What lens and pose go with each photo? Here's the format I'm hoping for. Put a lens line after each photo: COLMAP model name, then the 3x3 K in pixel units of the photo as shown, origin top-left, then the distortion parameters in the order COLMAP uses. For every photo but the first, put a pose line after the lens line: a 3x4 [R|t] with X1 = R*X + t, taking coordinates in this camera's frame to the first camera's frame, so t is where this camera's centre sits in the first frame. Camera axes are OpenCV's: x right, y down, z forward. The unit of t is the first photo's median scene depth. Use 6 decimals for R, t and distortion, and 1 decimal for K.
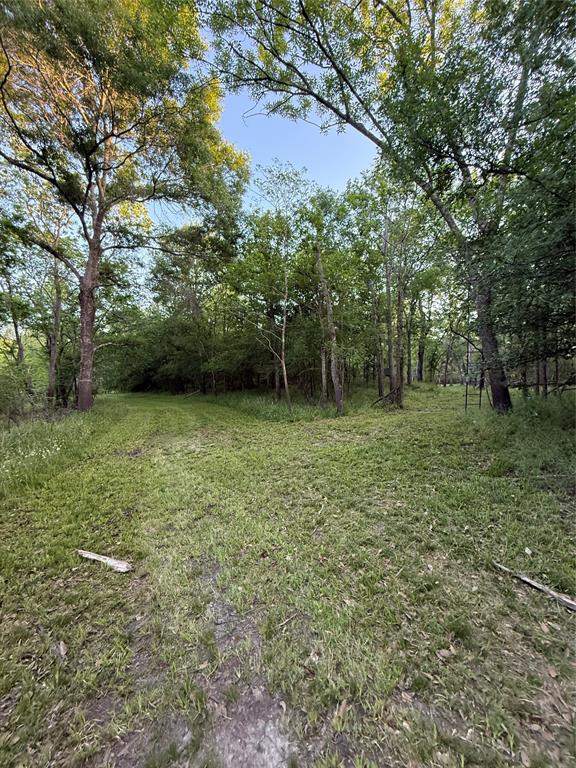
lens RADIAL K [[306.8, 0, 288.3], [0, 306.8, 383.1], [0, 0, 1]] dist [0.001001, 0.000348]
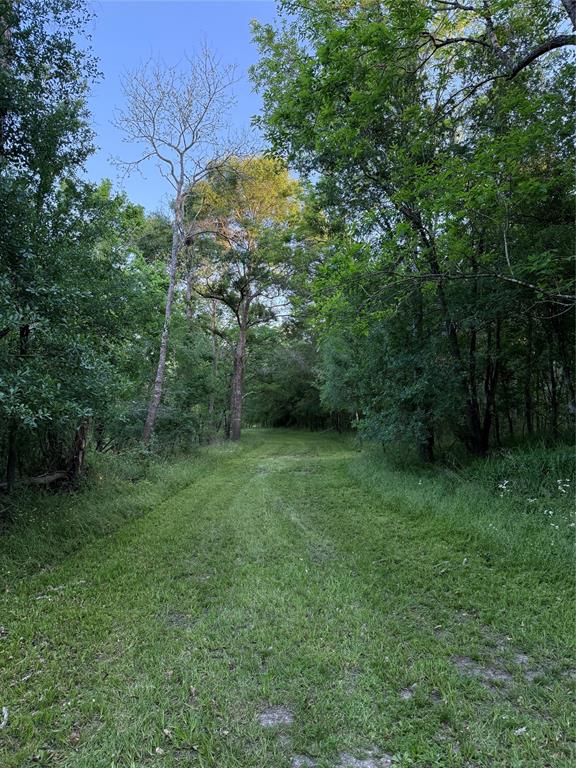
lens RADIAL K [[540.5, 0, 286.4], [0, 540.5, 383.6], [0, 0, 1]] dist [0.070933, -0.015923]
pose [[0.895377, -0.020226, -0.444850, 0.326674], [-0.002707, 0.998702, -0.050857, -0.024843], [0.445302, 0.046740, 0.894160, -0.565587]]
